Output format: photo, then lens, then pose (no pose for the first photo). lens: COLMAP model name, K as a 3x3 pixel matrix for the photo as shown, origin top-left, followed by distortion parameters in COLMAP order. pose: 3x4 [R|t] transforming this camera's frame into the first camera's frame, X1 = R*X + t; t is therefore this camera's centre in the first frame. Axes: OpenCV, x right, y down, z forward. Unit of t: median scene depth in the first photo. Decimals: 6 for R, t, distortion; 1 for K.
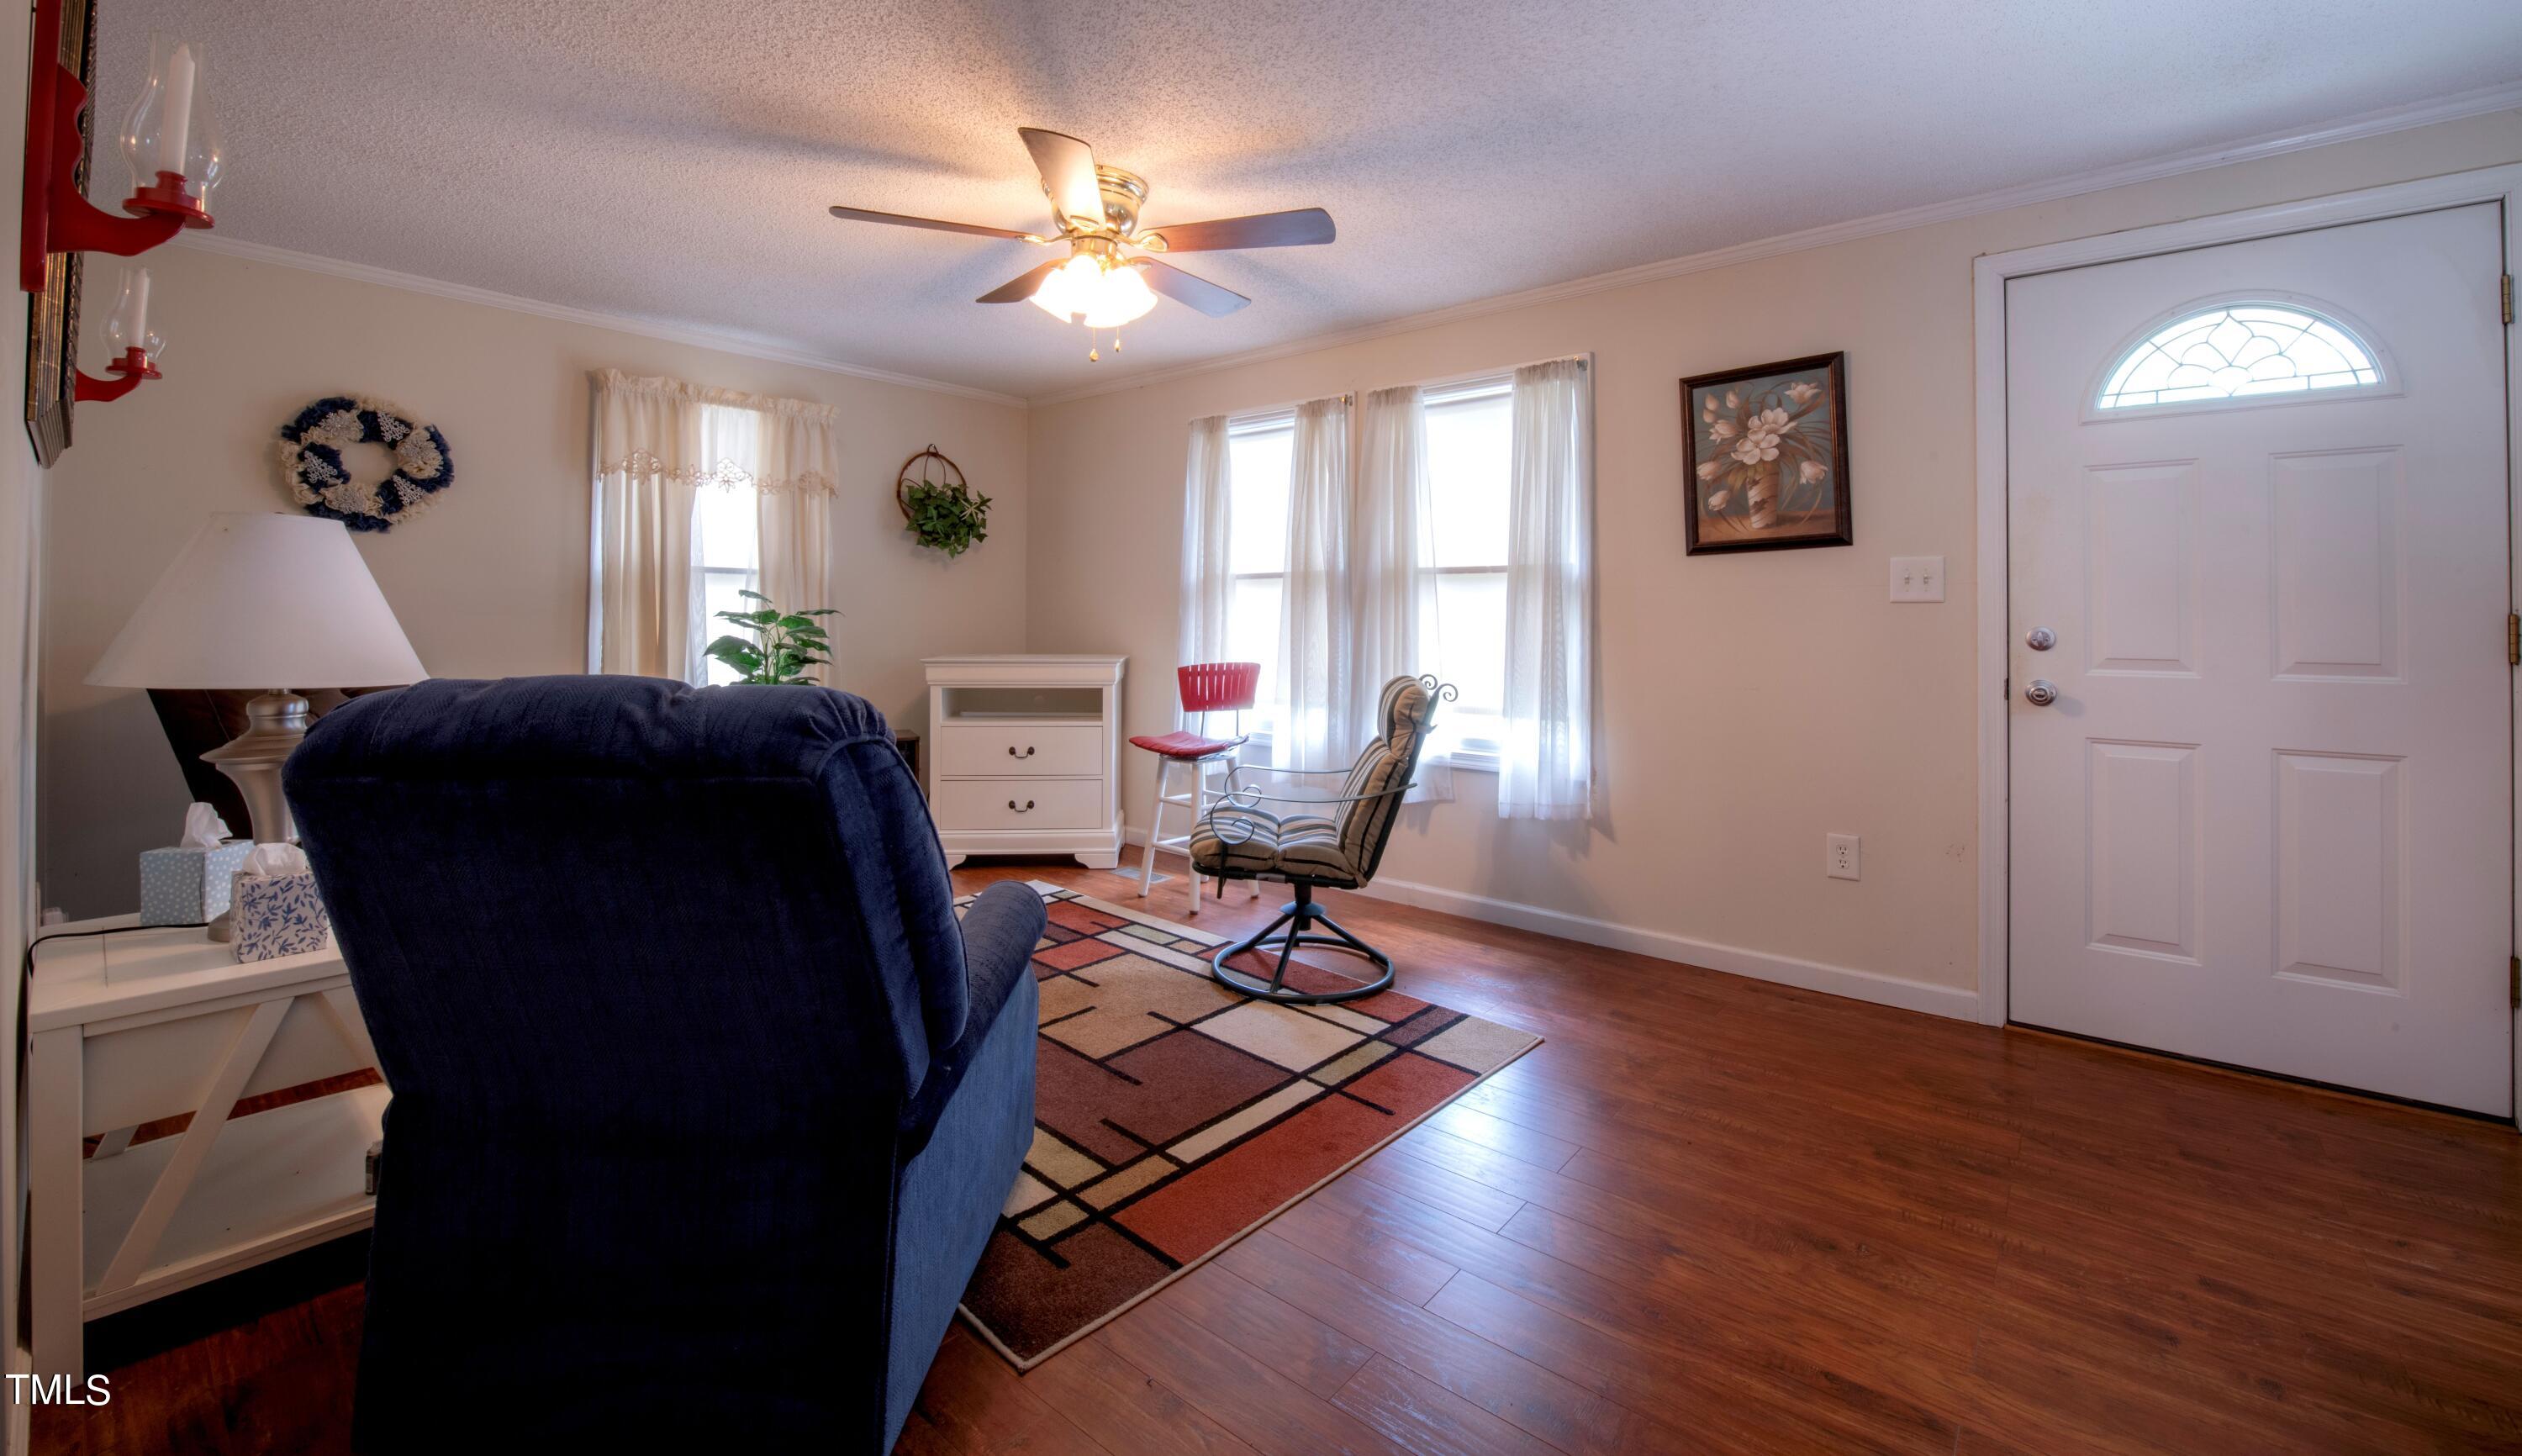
lens RADIAL K [[1044.7, 0, 1216.3], [0, 1044.7, 604.0], [0, 0, 1]] dist [-0.010376, -0.000780]
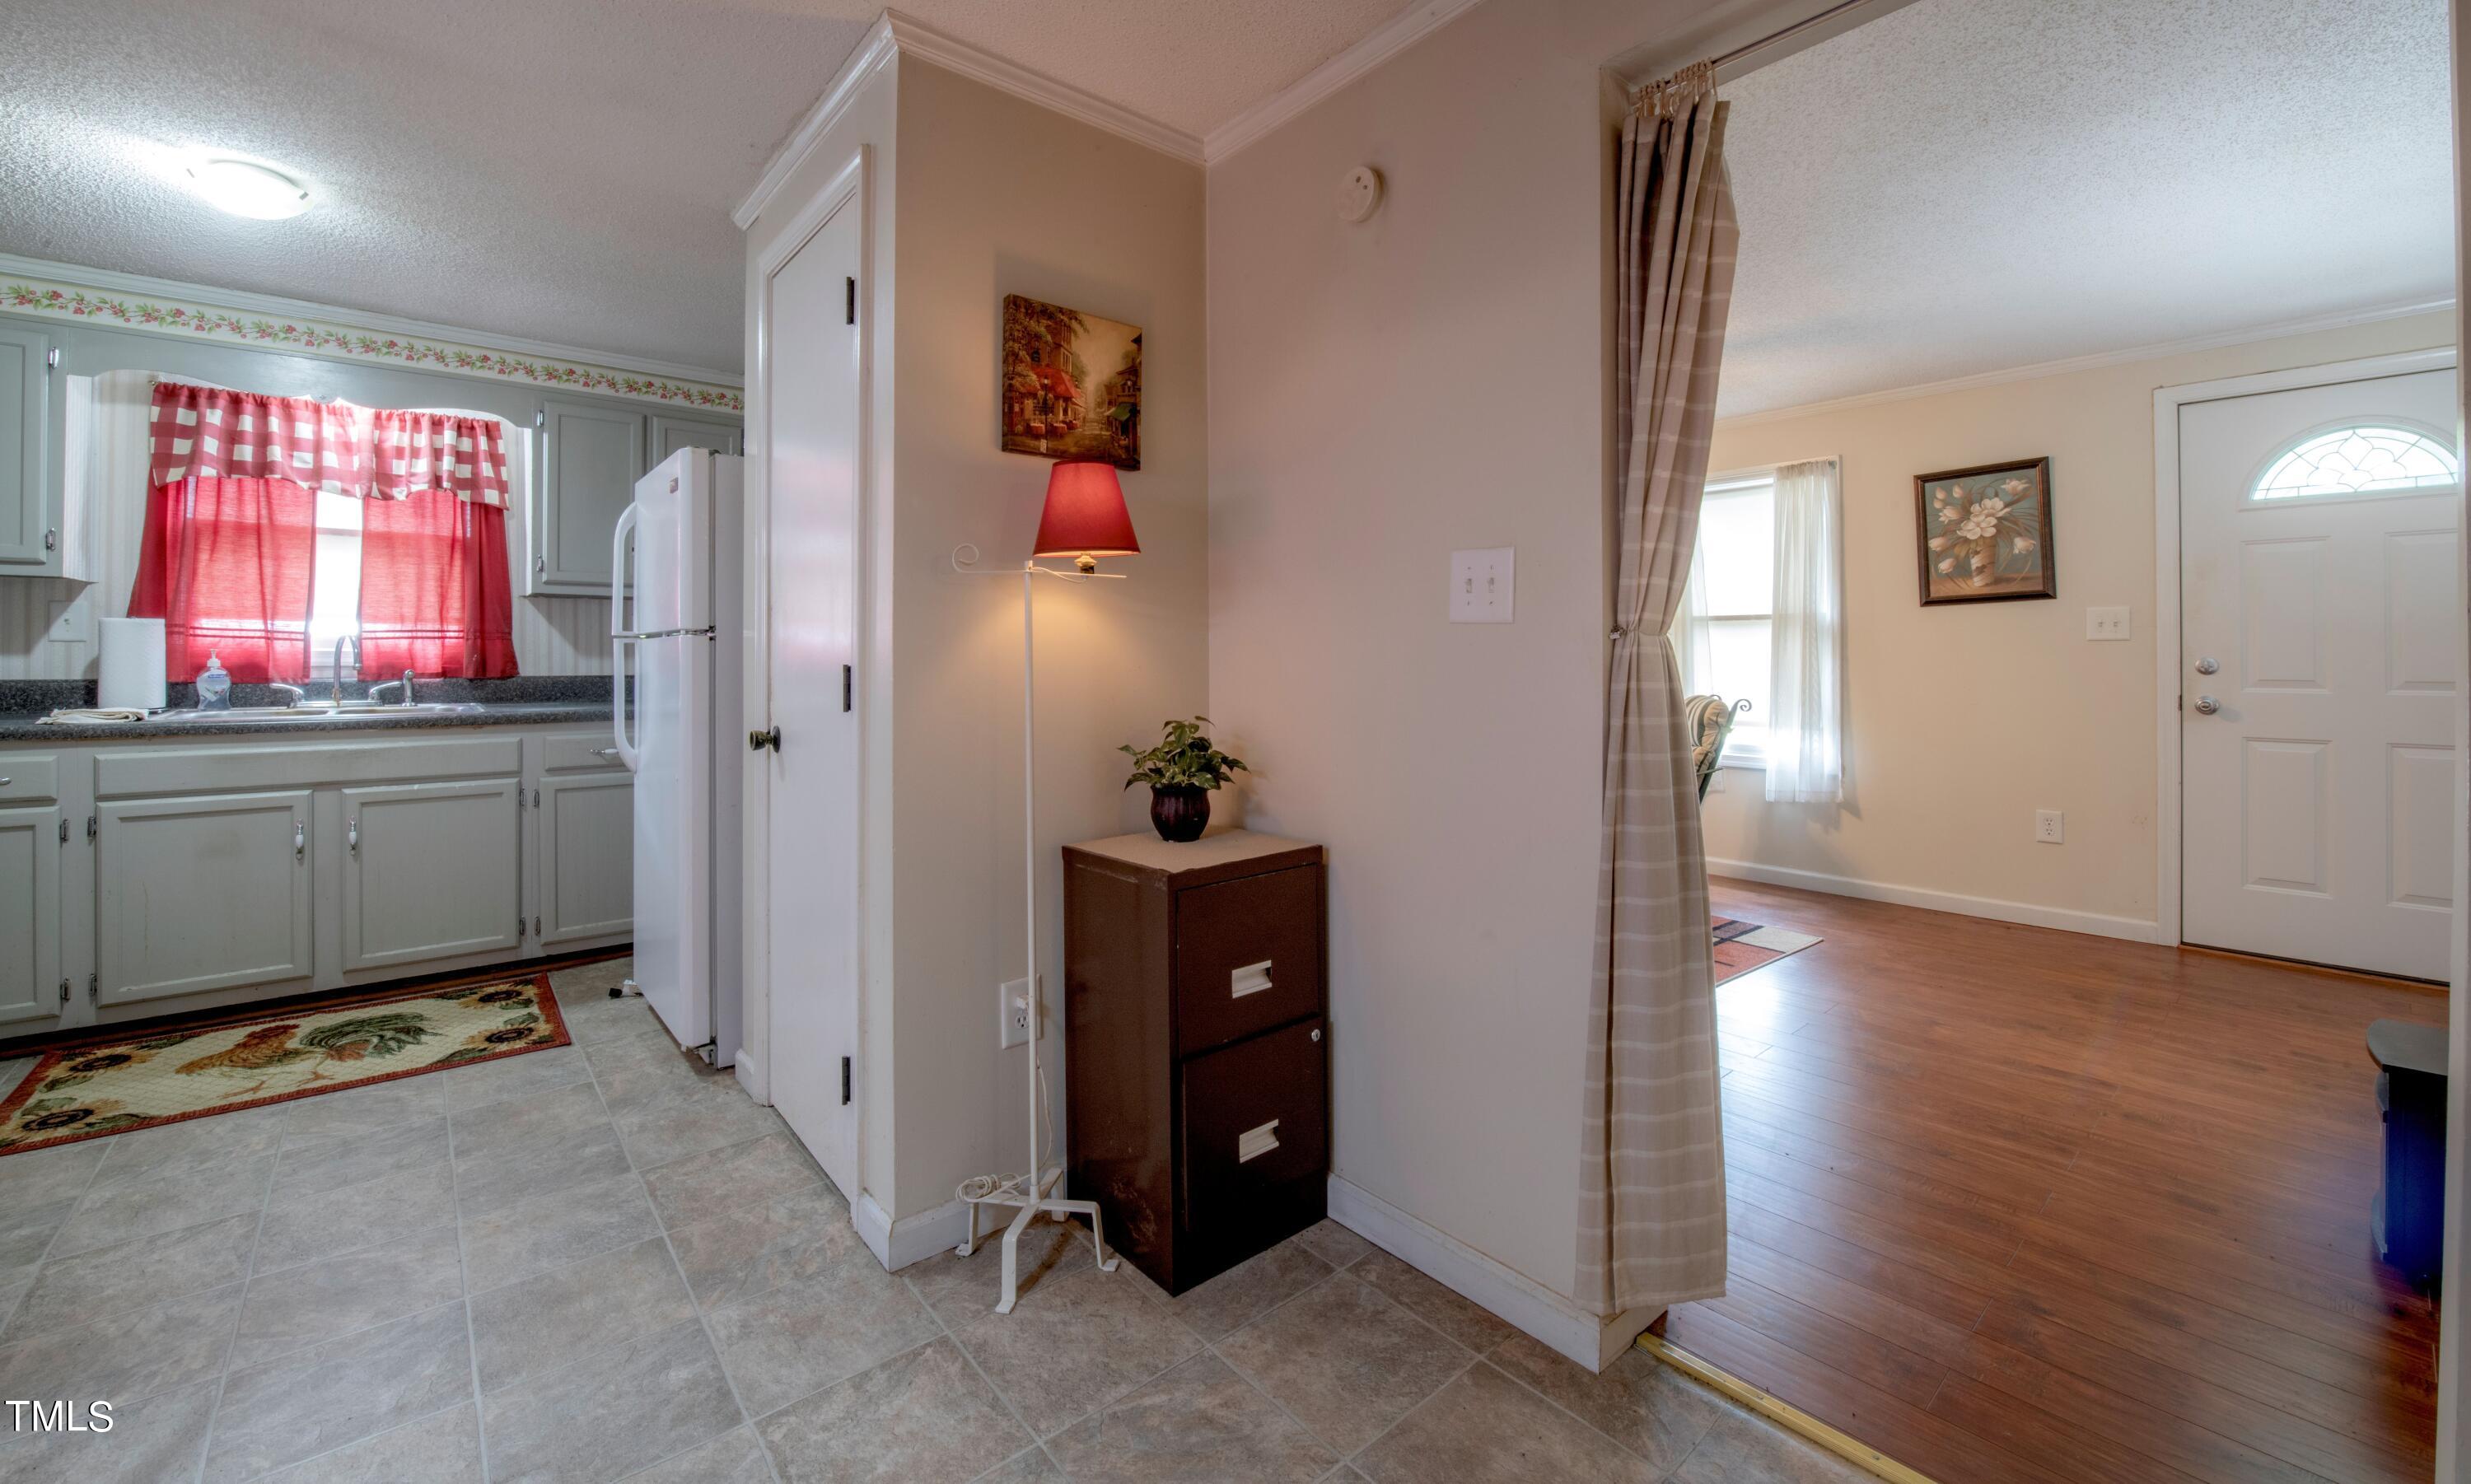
lens RADIAL K [[992.7, 0, 1215.2], [0, 992.7, 649.2], [0, 0, 1]] dist [-0.013439, -0.001078]
pose [[0.987047, -0.005605, -0.160334, -0.258849], [0.006373, 0.999971, 0.004279, -0.002752], [0.160305, -0.005245, 0.987054, -0.428051]]
